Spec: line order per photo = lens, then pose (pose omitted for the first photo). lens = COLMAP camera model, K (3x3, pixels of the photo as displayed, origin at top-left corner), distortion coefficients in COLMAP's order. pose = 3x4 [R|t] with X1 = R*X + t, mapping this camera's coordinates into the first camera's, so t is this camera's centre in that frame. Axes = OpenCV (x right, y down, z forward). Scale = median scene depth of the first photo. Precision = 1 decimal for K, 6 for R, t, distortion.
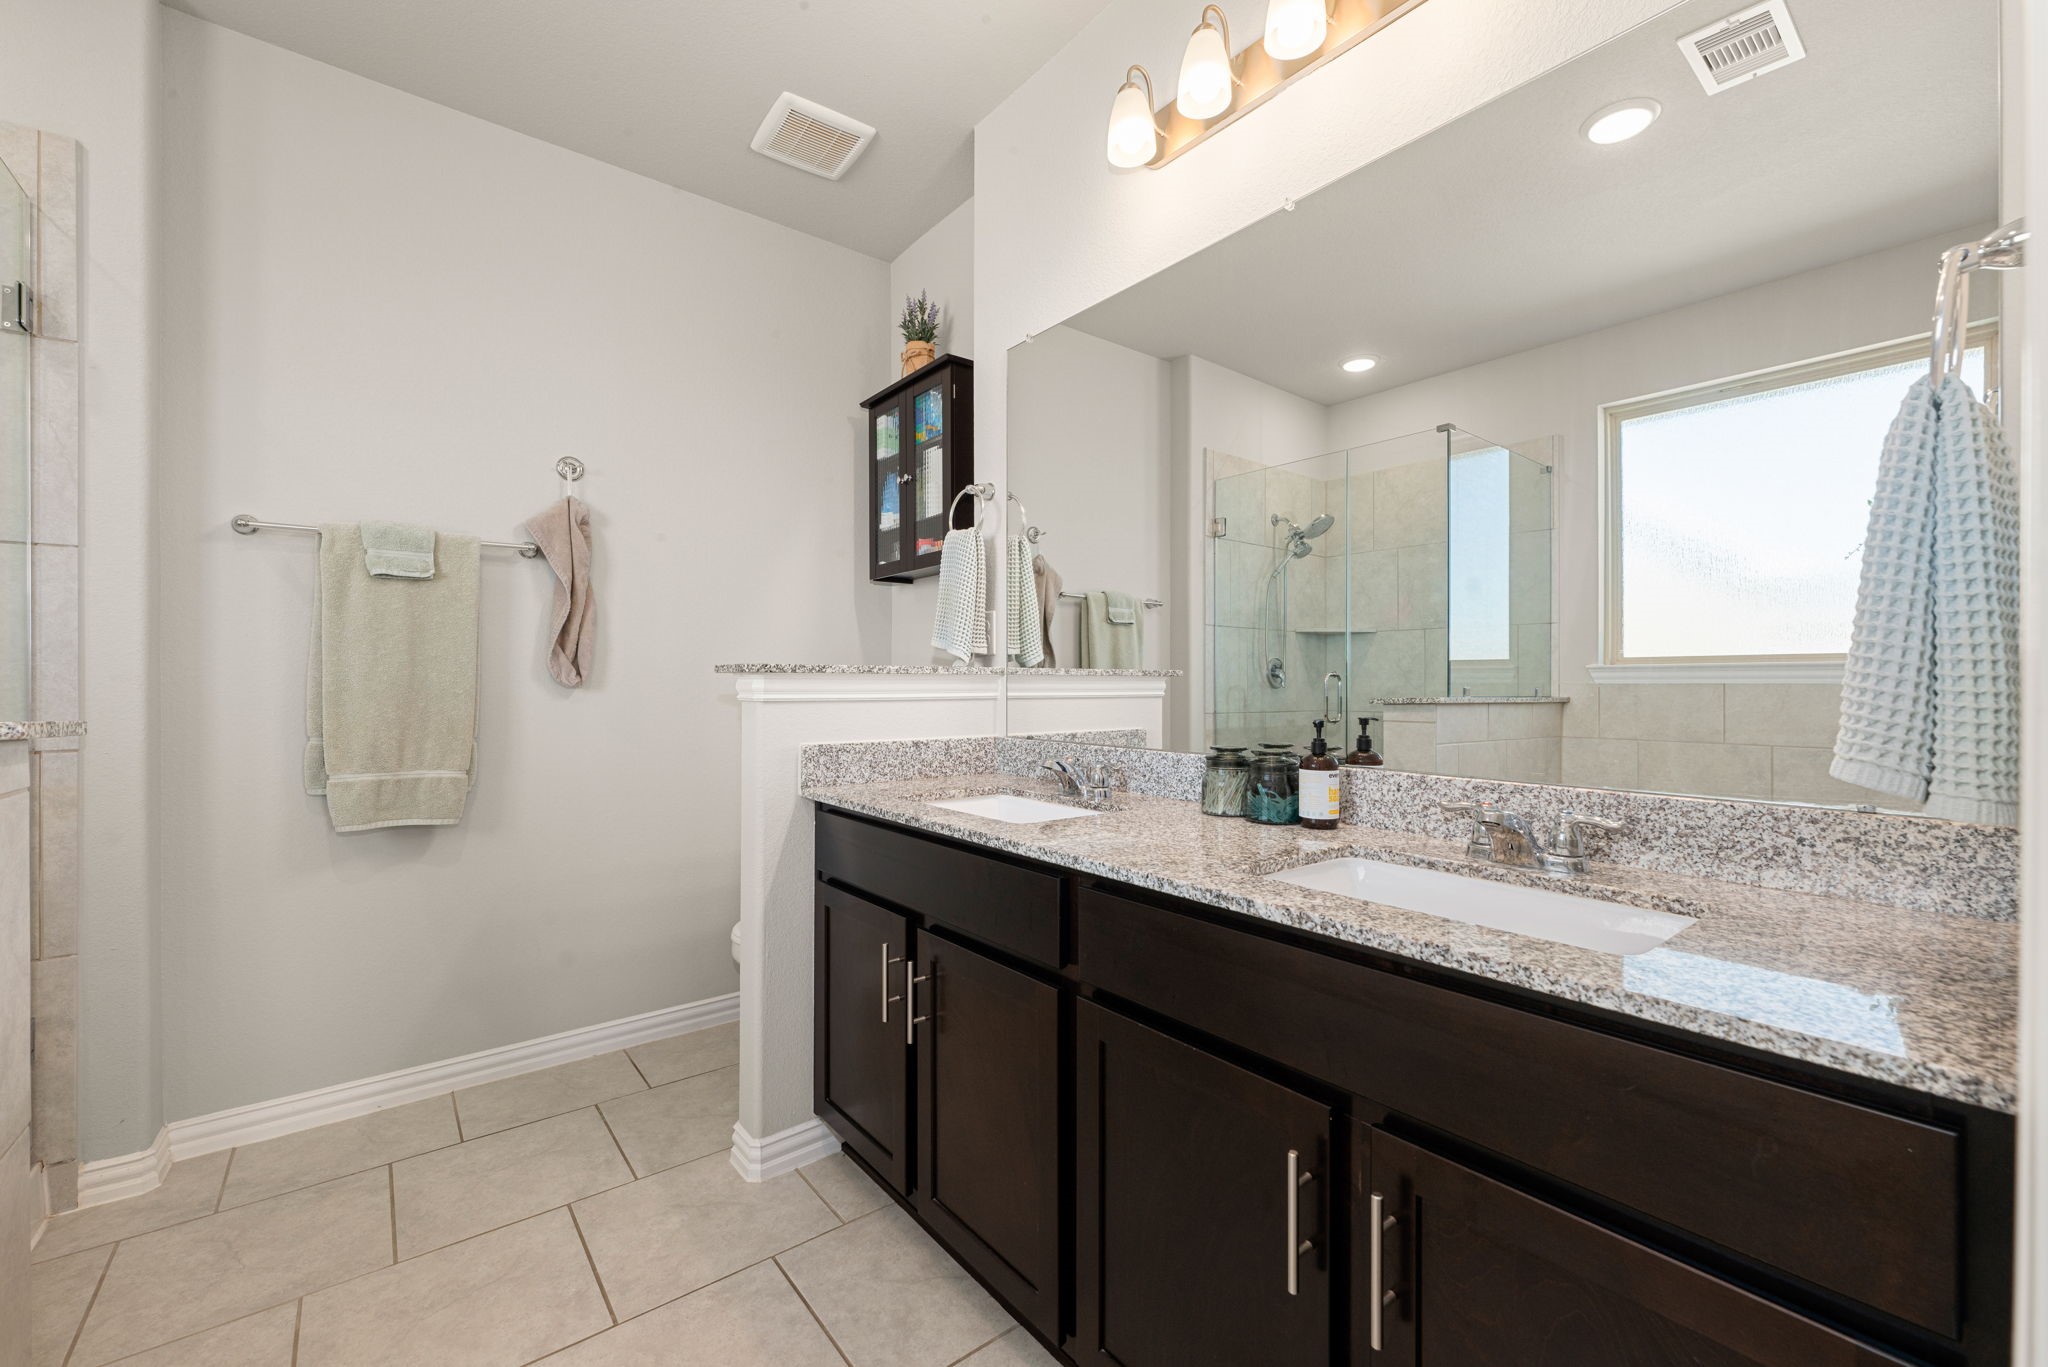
lens RADIAL K [[836.3, 0, 1025.1], [0, 836.3, 682.5], [0, 0, 1]] dist [0.001794, -0.000101]
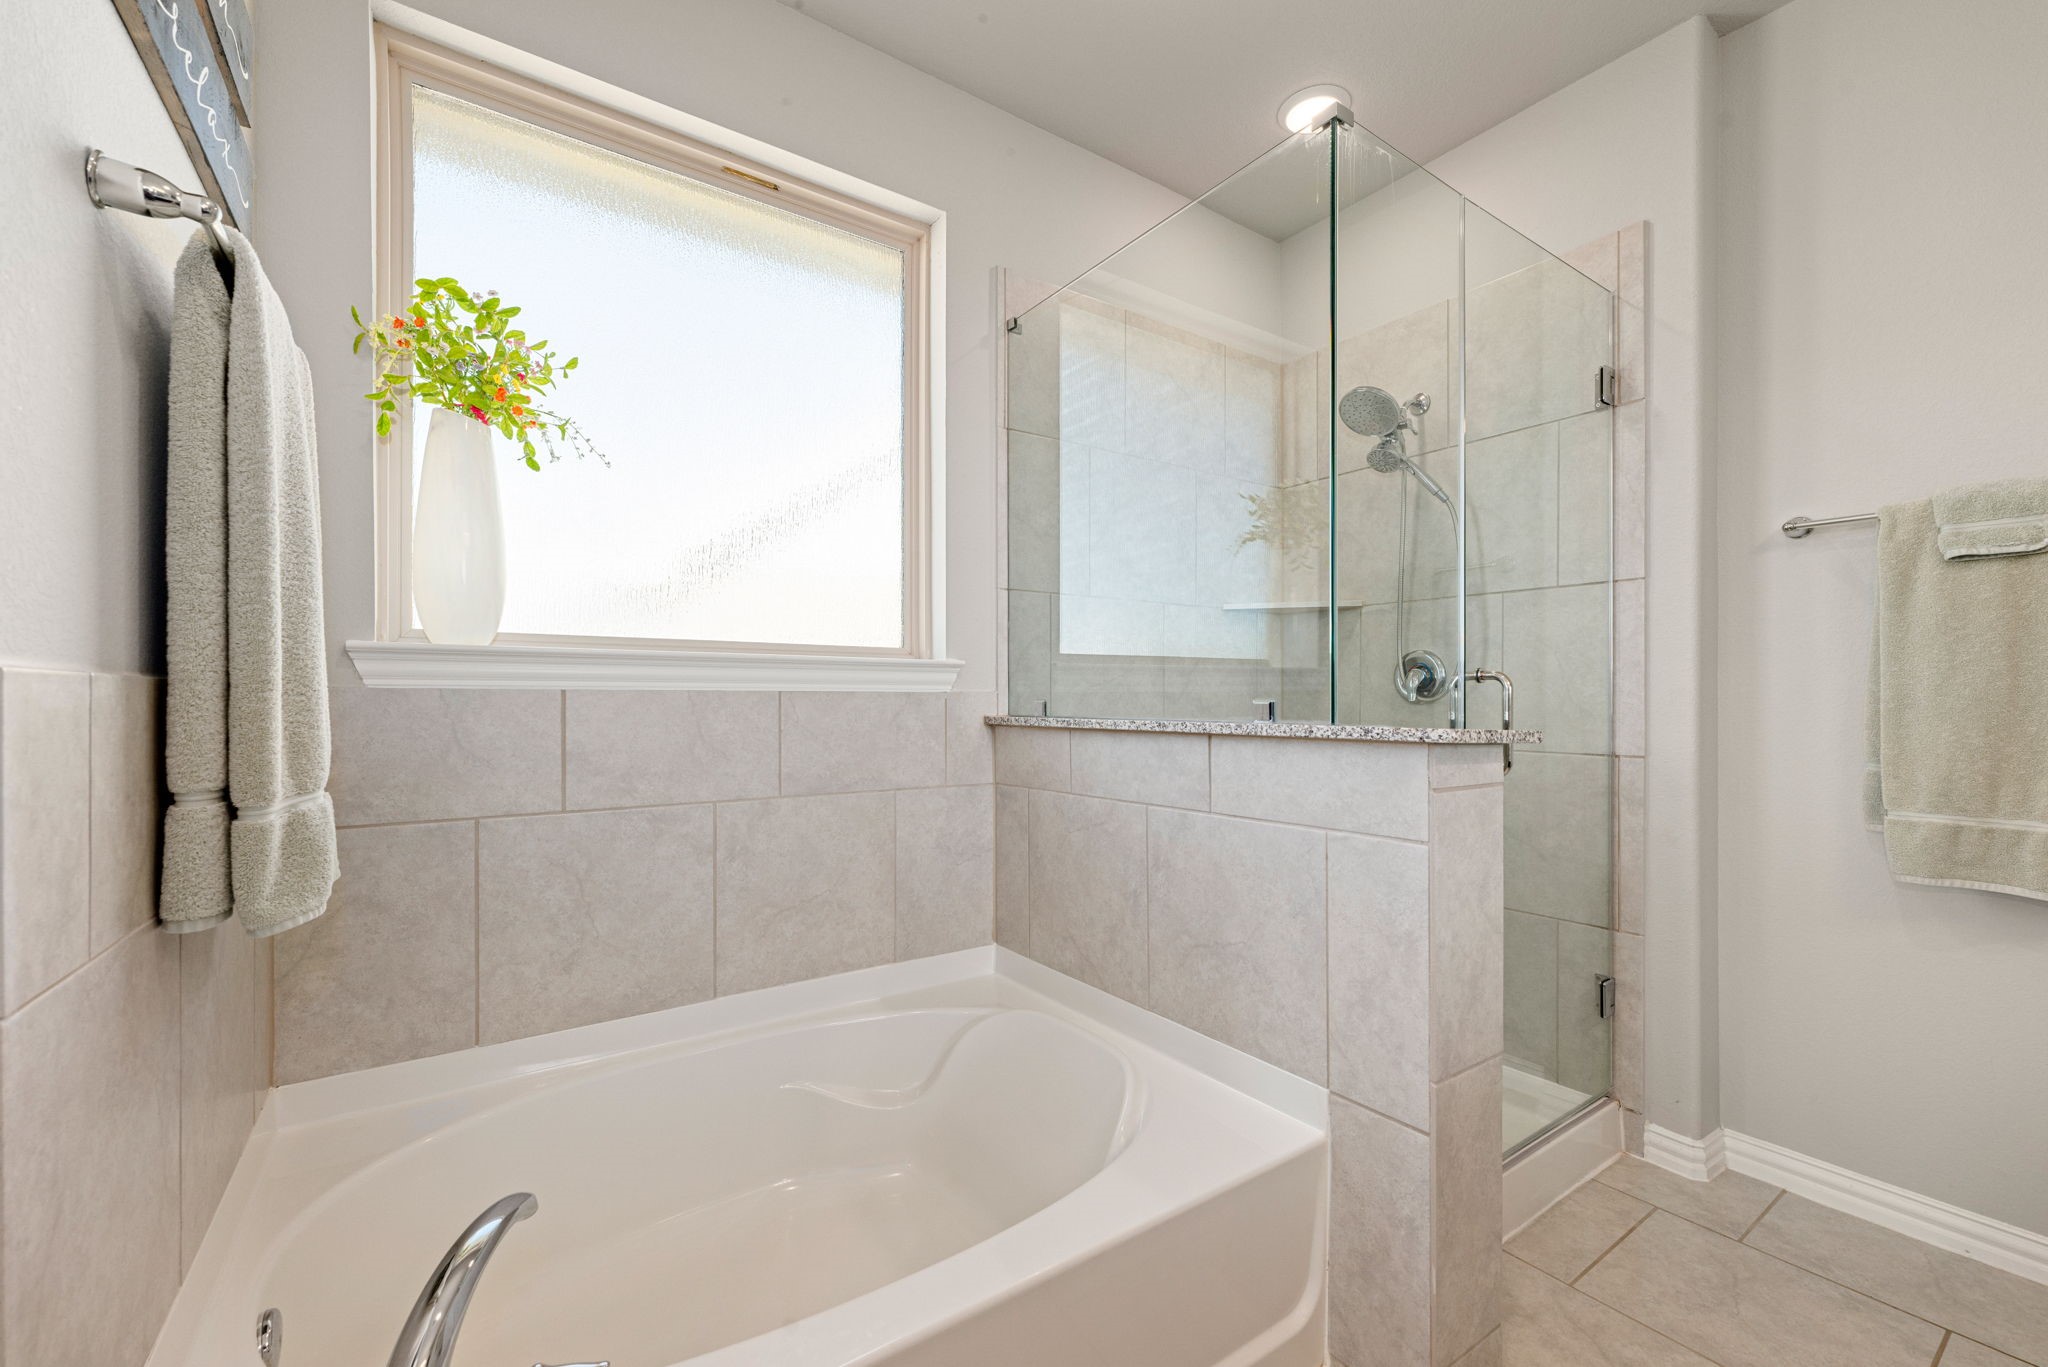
lens RADIAL K [[836.3, 0, 1026.9], [0, 836.3, 697.6], [0, 0, 1]] dist [0.001794, -0.000101]
pose [[-0.072678, 0.003208, -0.997350, 0.058343], [0.001238, 0.999994, 0.003126, -0.003918], [0.997355, -0.001007, -0.072681, 0.218215]]
